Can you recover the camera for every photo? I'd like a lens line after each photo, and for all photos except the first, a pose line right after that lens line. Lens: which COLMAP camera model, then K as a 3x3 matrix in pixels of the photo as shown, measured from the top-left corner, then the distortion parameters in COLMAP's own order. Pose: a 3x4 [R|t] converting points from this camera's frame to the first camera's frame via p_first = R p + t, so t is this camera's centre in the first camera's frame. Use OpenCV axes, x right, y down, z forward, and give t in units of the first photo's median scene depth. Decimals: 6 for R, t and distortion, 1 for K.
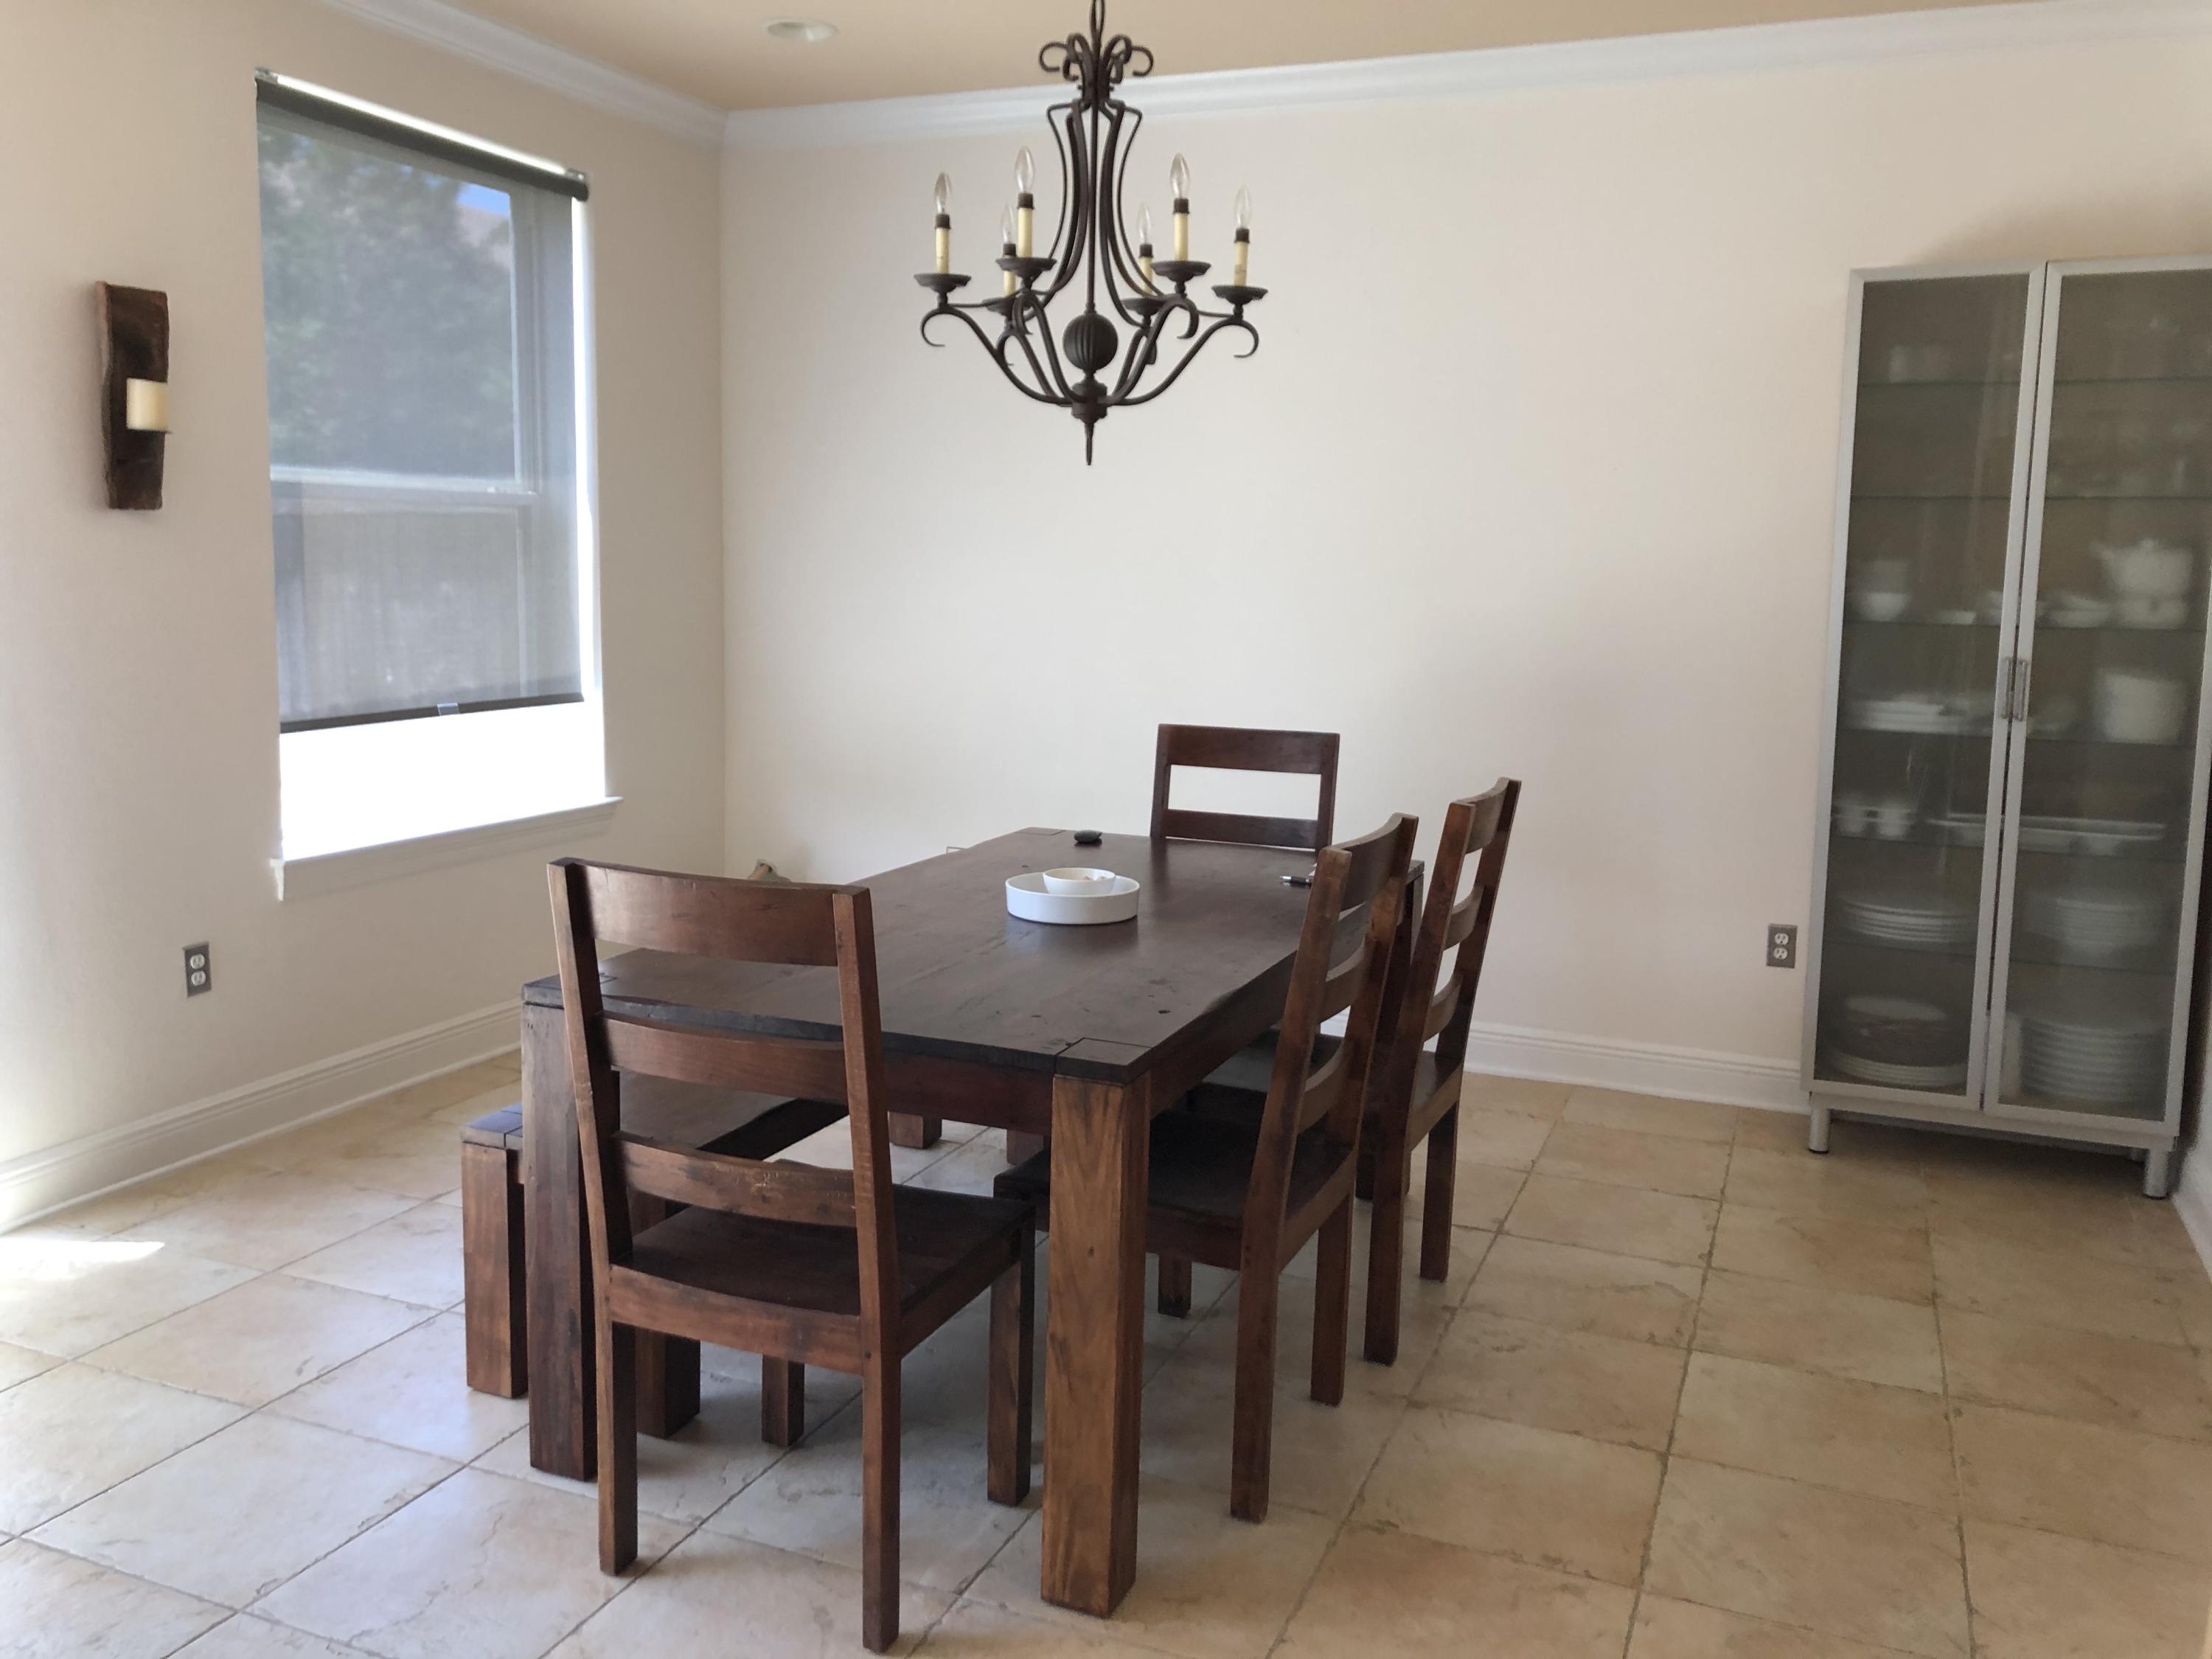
lens RADIAL K [[1791.9, 0, 1093.6], [0, 1791.9, 829.8], [0, 0, 1]] dist [0.029496, -0.010052]
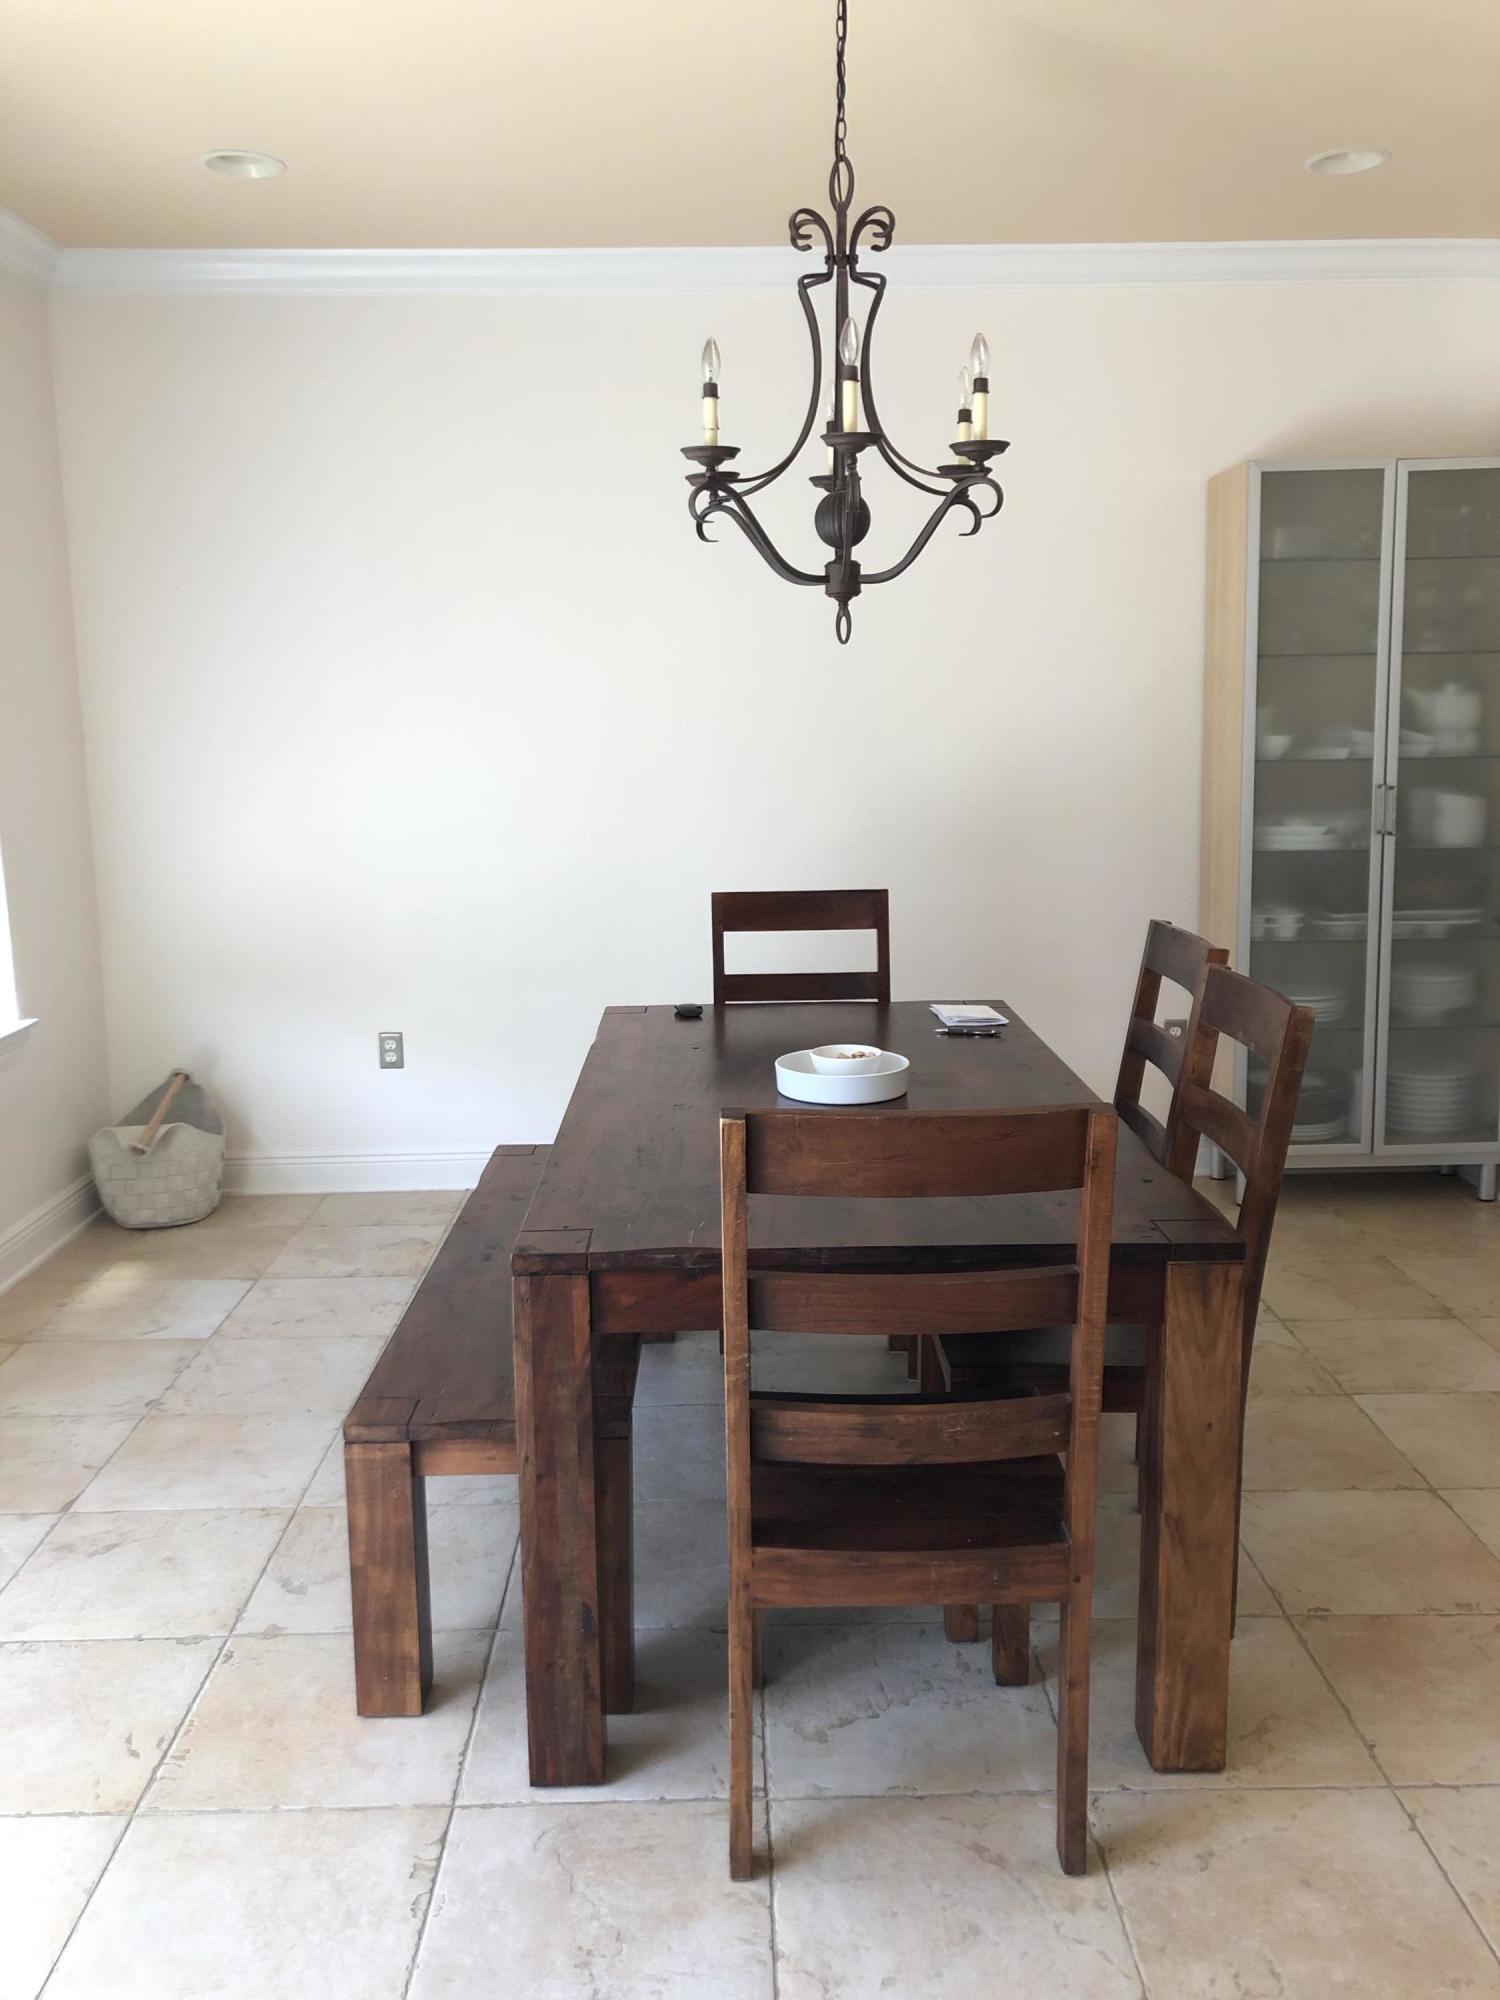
lens RADIAL K [[1620.1, 0, 754.8], [0, 1620.1, 1007.4], [0, 0, 1]] dist [0.029496, -0.010052]
pose [[0.915558, -0.106429, 0.387848, -0.339012], [0.093651, 0.994259, 0.051759, -0.043312], [-0.391130, -0.011066, 0.920269, 0.151873]]
